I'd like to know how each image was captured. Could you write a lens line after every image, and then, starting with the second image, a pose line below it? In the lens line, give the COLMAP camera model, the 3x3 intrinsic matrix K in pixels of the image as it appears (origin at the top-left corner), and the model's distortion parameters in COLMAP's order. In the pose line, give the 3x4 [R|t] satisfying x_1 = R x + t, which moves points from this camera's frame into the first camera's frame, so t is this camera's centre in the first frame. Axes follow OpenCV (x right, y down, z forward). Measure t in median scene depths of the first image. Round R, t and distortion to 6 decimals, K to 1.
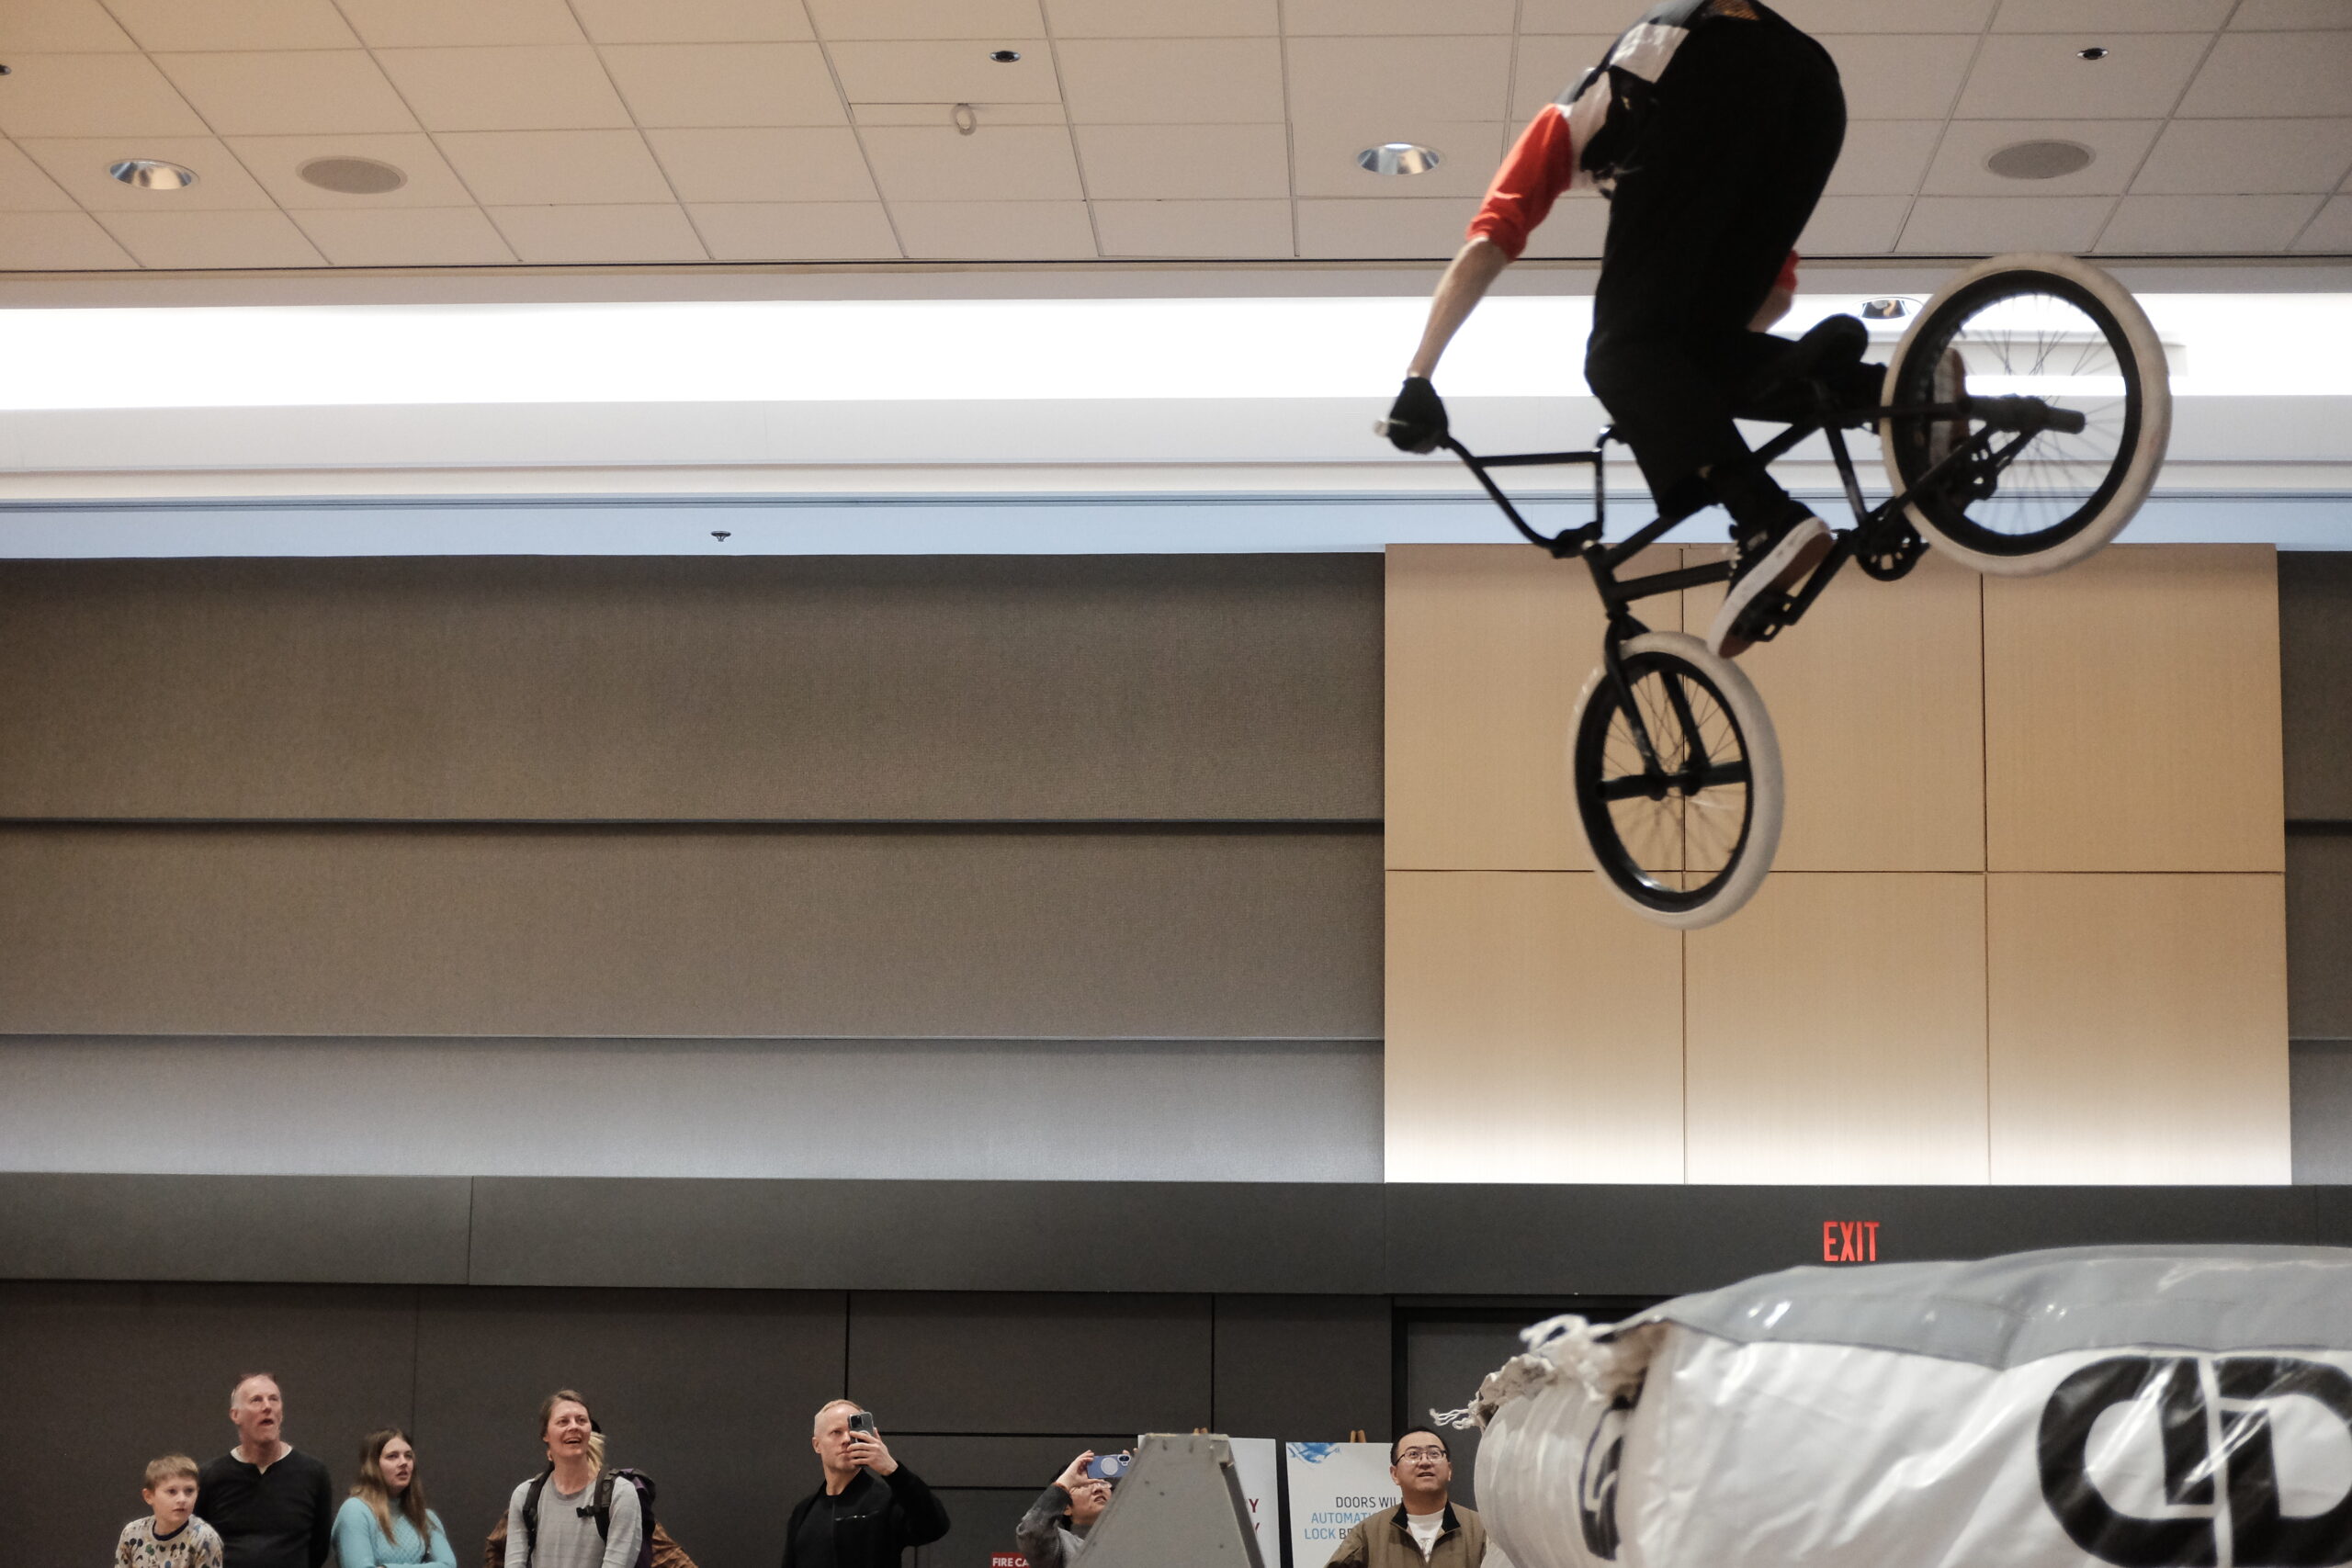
lens RADIAL K [[3640.9, 0, 1181.0], [0, 3640.9, 779.6], [0, 0, 1]] dist [-0.047130, 0.000000]
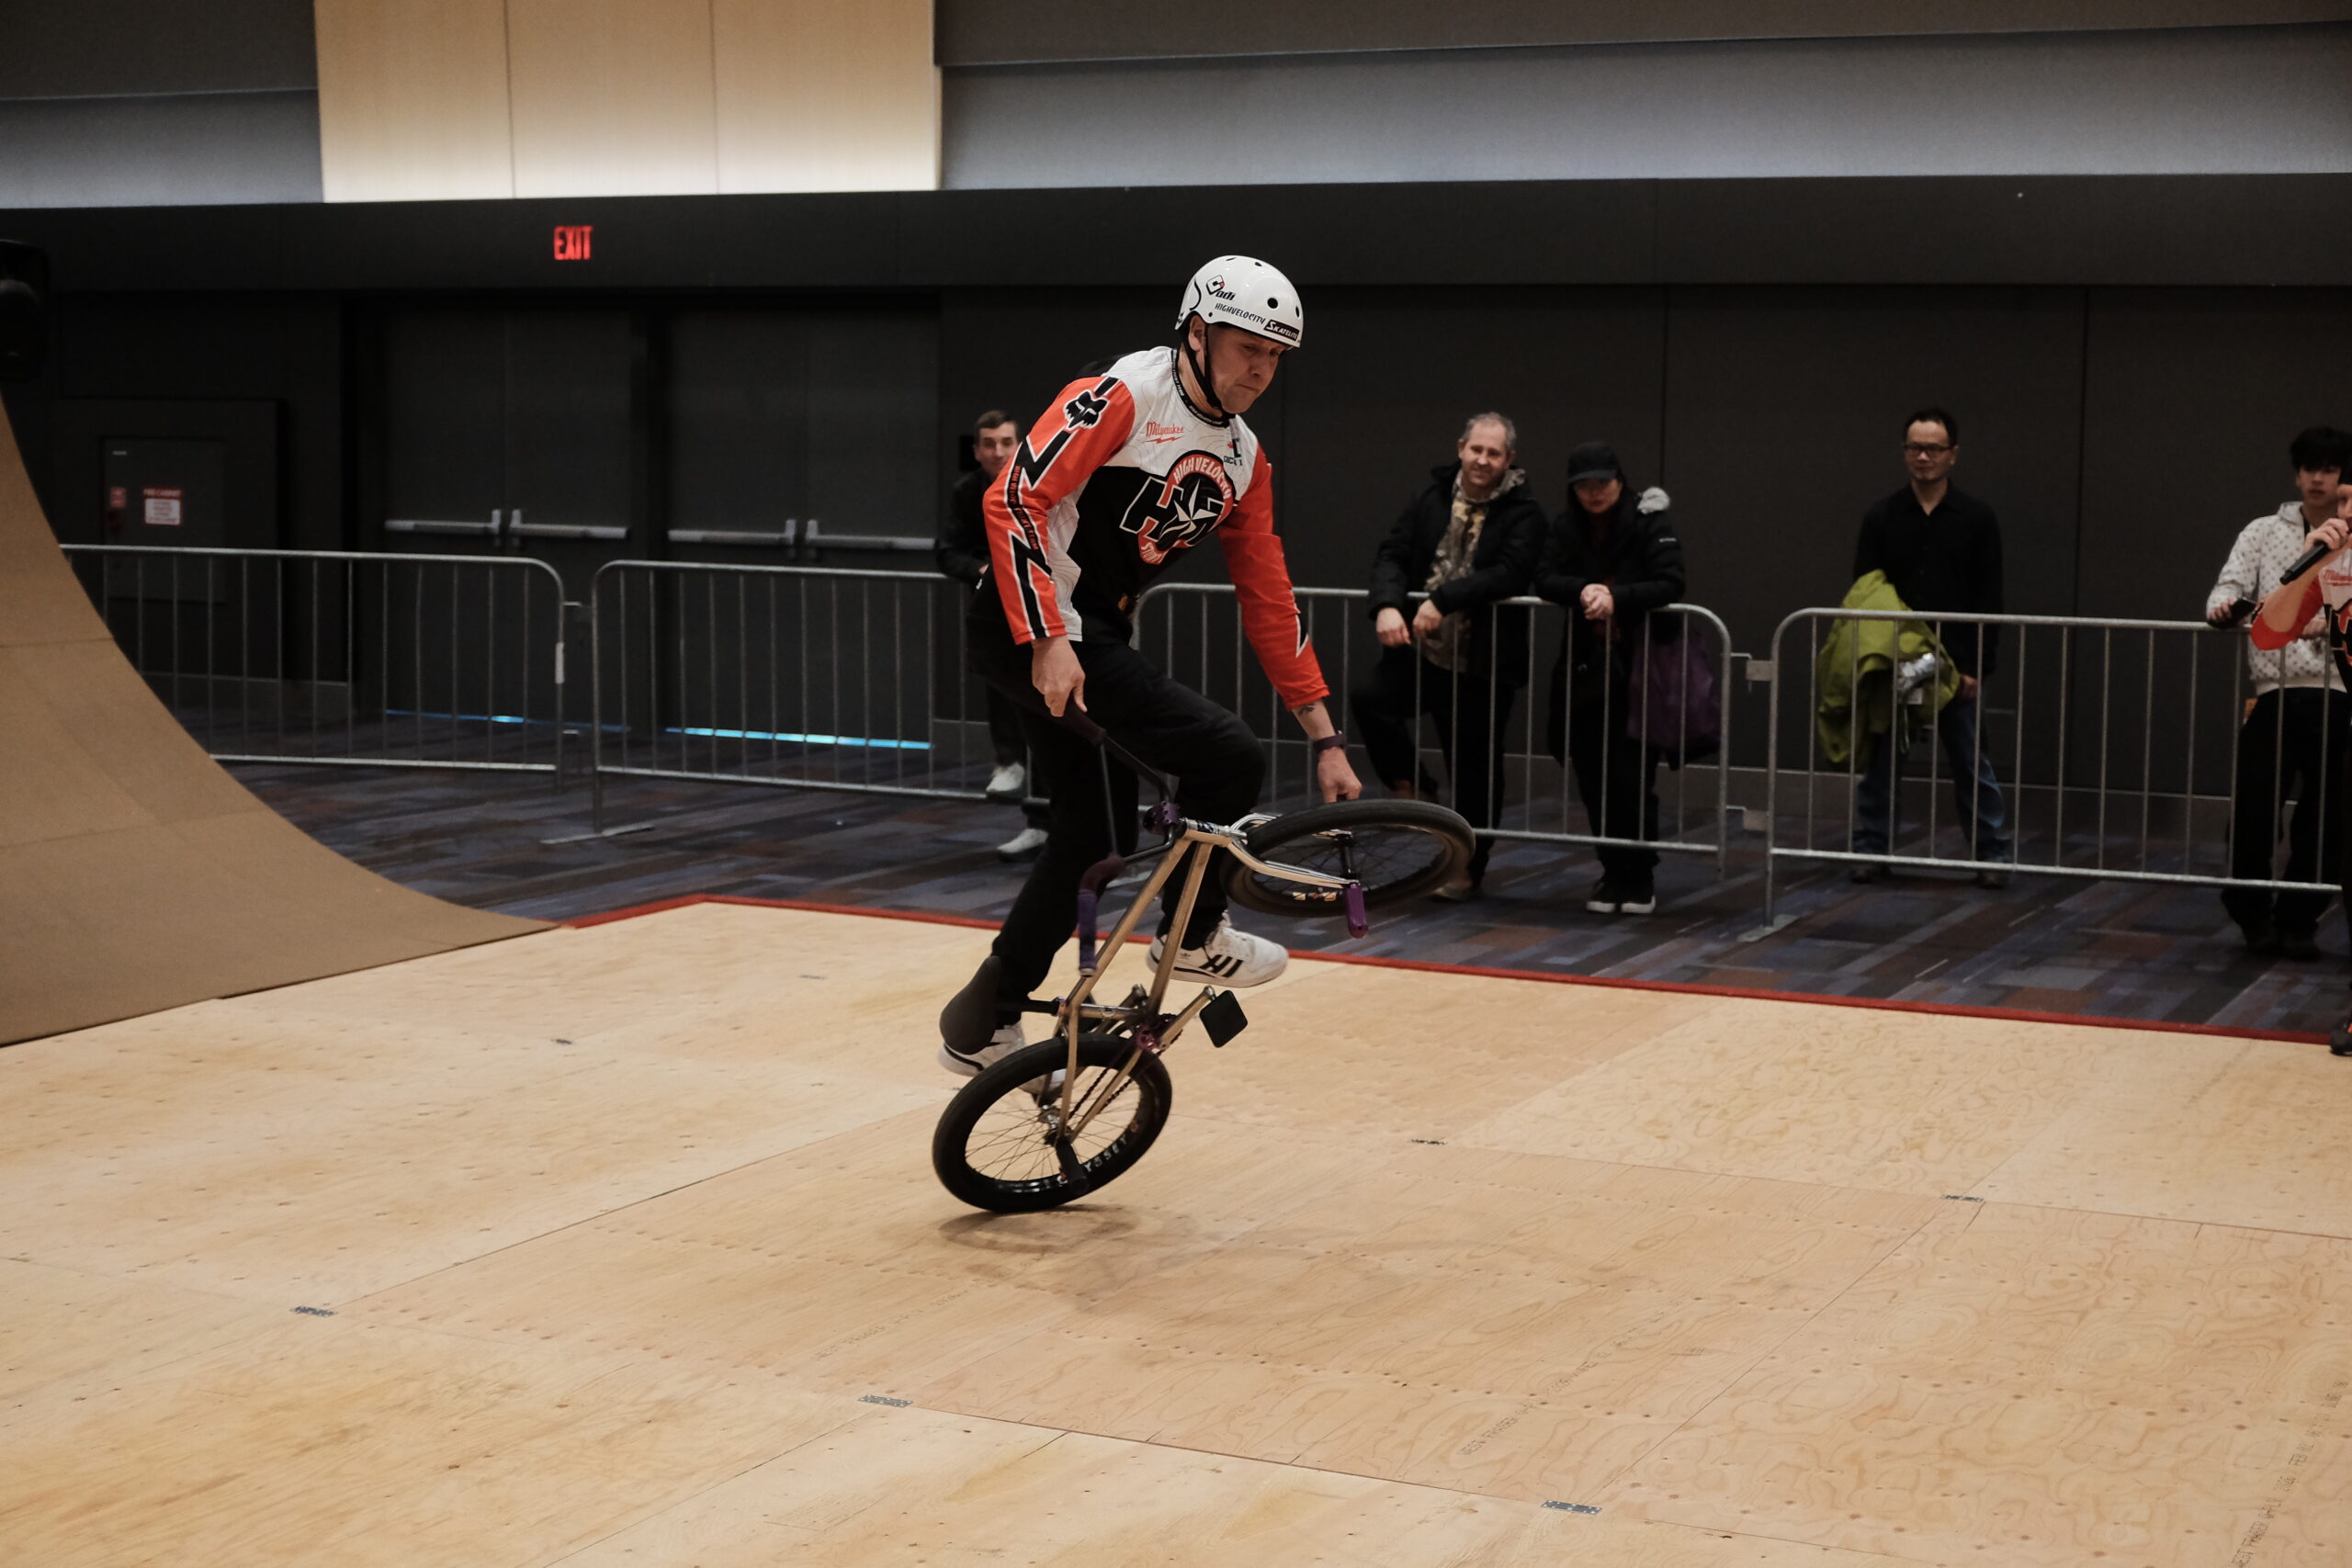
lens RADIAL K [[3640.9, 0, 1193.2], [0, 3640.9, 782.9], [0, 0, 1]] dist [-0.047130, 0.000000]
pose [[0.922028, 0.043247, -0.384701, 0.864687], [0.062769, 0.963890, 0.258799, -0.002929], [0.382001, -0.262767, 0.886018, -0.066876]]
